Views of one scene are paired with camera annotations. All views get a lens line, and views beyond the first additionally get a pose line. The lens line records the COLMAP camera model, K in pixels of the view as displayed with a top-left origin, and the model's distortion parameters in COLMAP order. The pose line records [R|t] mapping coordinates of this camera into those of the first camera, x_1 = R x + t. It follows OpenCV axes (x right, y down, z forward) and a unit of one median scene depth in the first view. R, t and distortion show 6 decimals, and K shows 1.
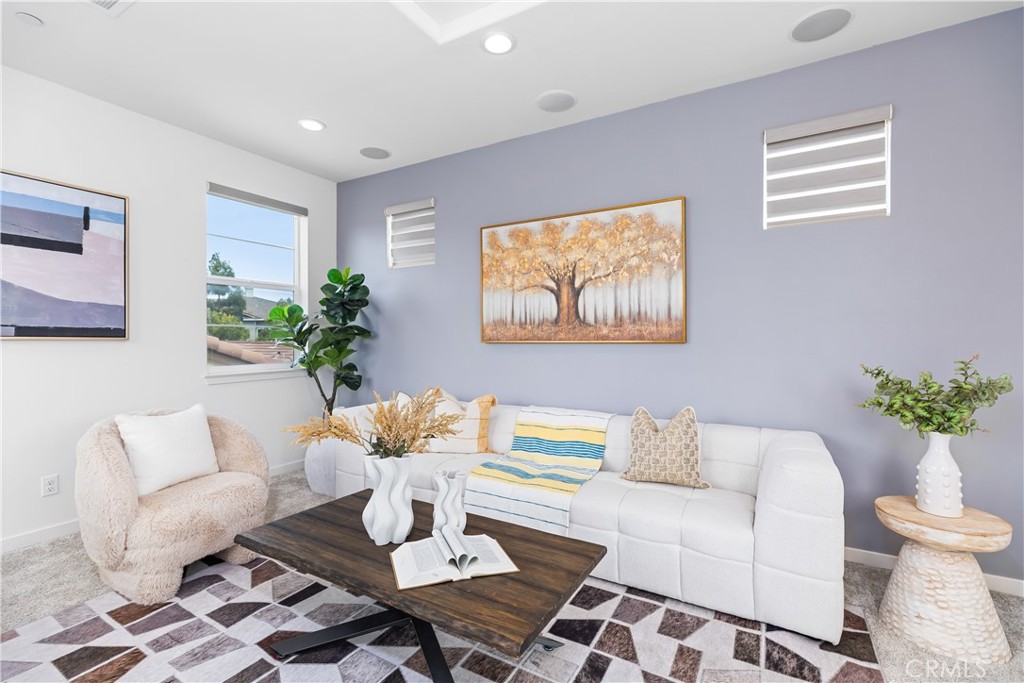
lens RADIAL K [[455.1, 0, 506.5], [0, 455.1, 336.1], [0, 0, 1]] dist [0.009102, 0.000070]
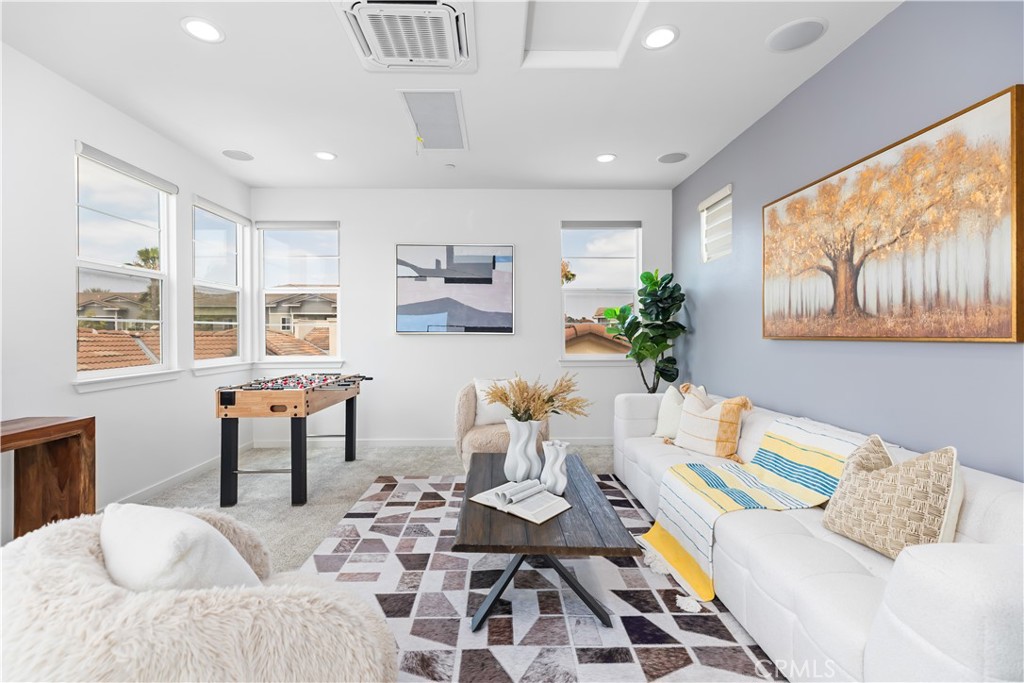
lens RADIAL K [[455.1, 0, 506.5], [0, 455.1, 336.1], [0, 0, 1]] dist [0.009102, 0.000070]
pose [[0.525838, 0.006780, -0.850557, 0.490775], [0.001235, 0.999961, 0.008734, 0.000964], [0.850584, -0.005643, 0.525810, 0.140181]]
